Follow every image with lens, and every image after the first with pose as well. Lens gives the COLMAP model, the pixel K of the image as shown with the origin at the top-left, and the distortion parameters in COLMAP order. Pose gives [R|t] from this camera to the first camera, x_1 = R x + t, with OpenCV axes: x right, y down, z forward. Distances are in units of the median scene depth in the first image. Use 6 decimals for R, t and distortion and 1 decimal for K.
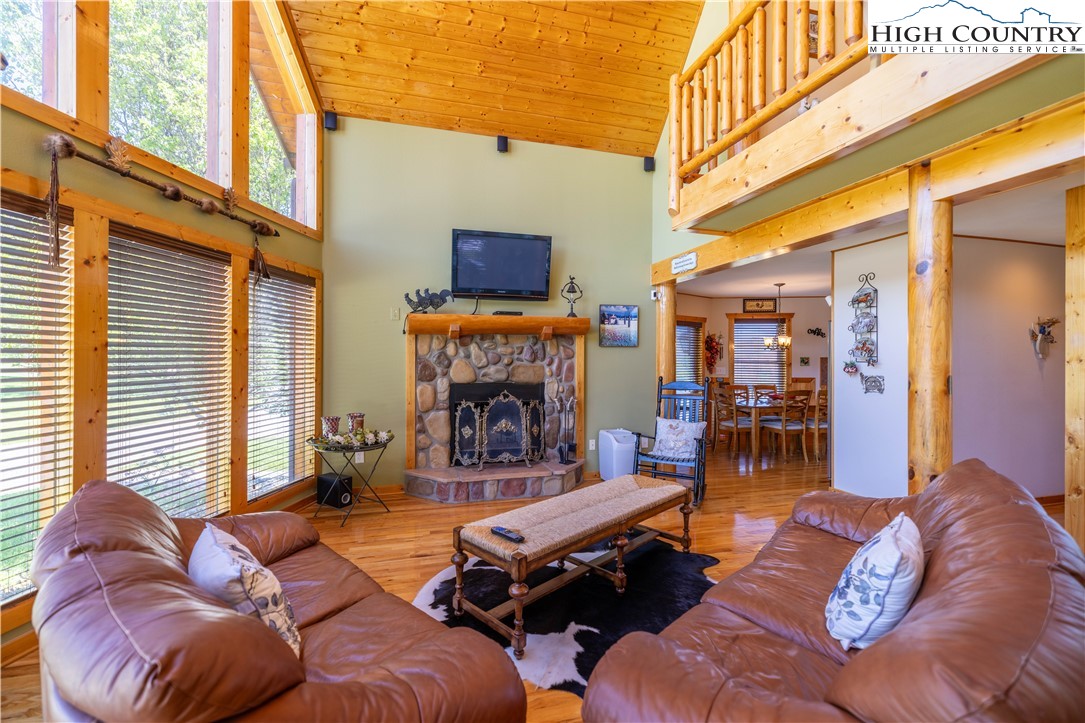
lens RADIAL K [[451.0, 0, 537.6], [0, 451.0, 356.4], [0, 0, 1]] dist [0.001756, -0.000217]
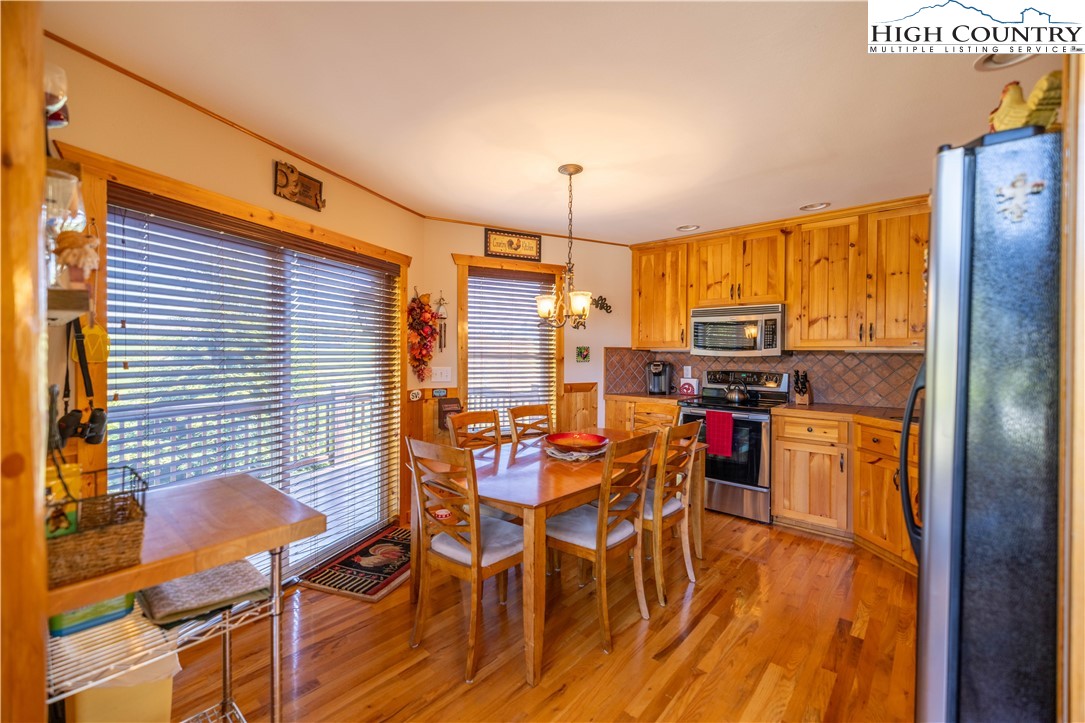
lens RADIAL K [[451.0, 0, 537.6], [0, 451.0, 356.4], [0, 0, 1]] dist [0.001756, -0.000217]
pose [[0.837618, -0.003969, 0.546242, 0.232547], [-0.004521, 0.999889, 0.014198, 0.006223], [-0.546237, -0.014362, 0.837507, 0.549876]]
